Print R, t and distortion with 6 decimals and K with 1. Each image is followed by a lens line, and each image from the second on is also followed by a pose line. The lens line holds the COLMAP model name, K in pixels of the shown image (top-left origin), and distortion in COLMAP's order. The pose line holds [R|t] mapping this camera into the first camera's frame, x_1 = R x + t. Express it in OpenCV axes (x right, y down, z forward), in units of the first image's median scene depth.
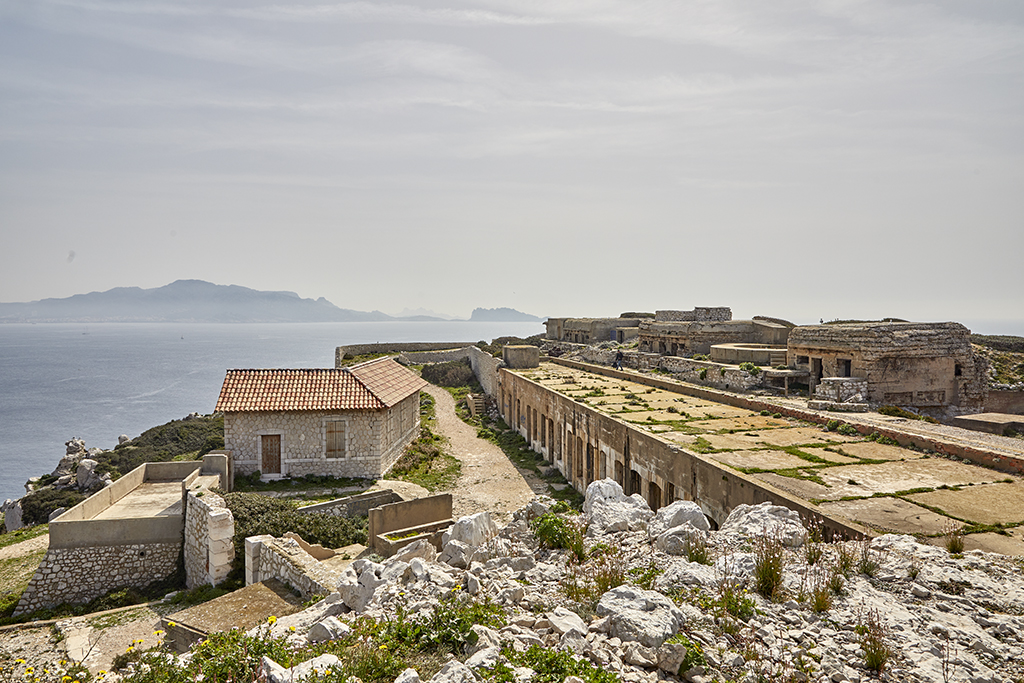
lens RADIAL K [[705.9, 0, 518.1], [0, 705.9, 337.0], [0, 0, 1]] dist [0.005114, 0.000322]
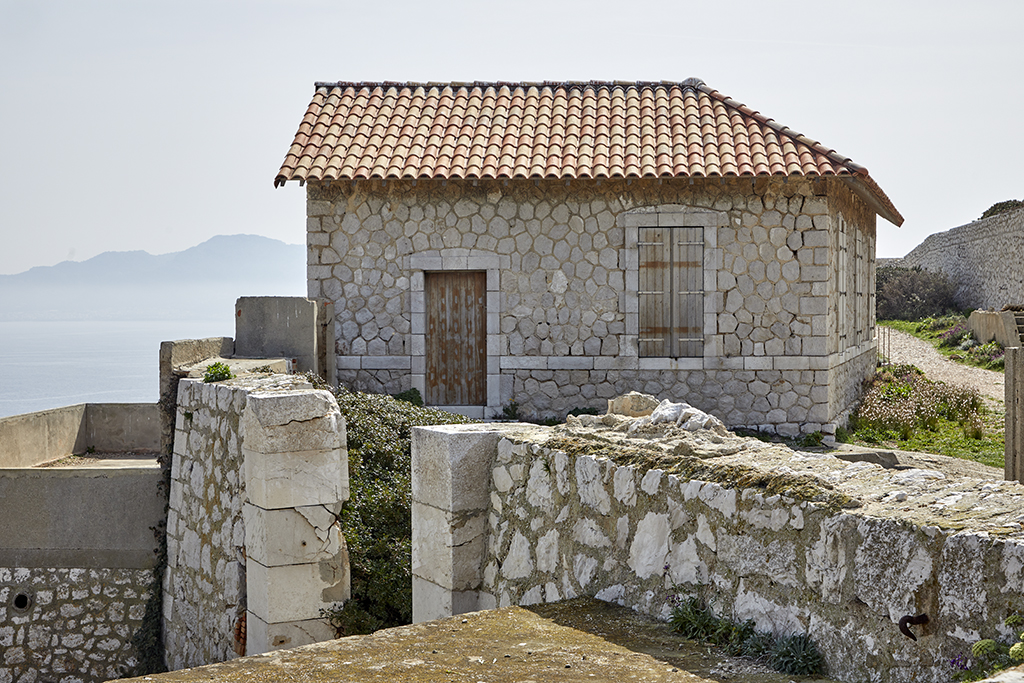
lens RADIAL K [[1491.9, 0, 509.8], [0, 1491.9, 341.2], [0, 0, 1]] dist [-0.007770, 0.000000]
pose [[0.967643, -0.000401, -0.252322, -0.171523], [-0.005229, 0.999752, -0.021640, 0.180013], [0.252268, 0.022259, 0.967401, 0.407443]]
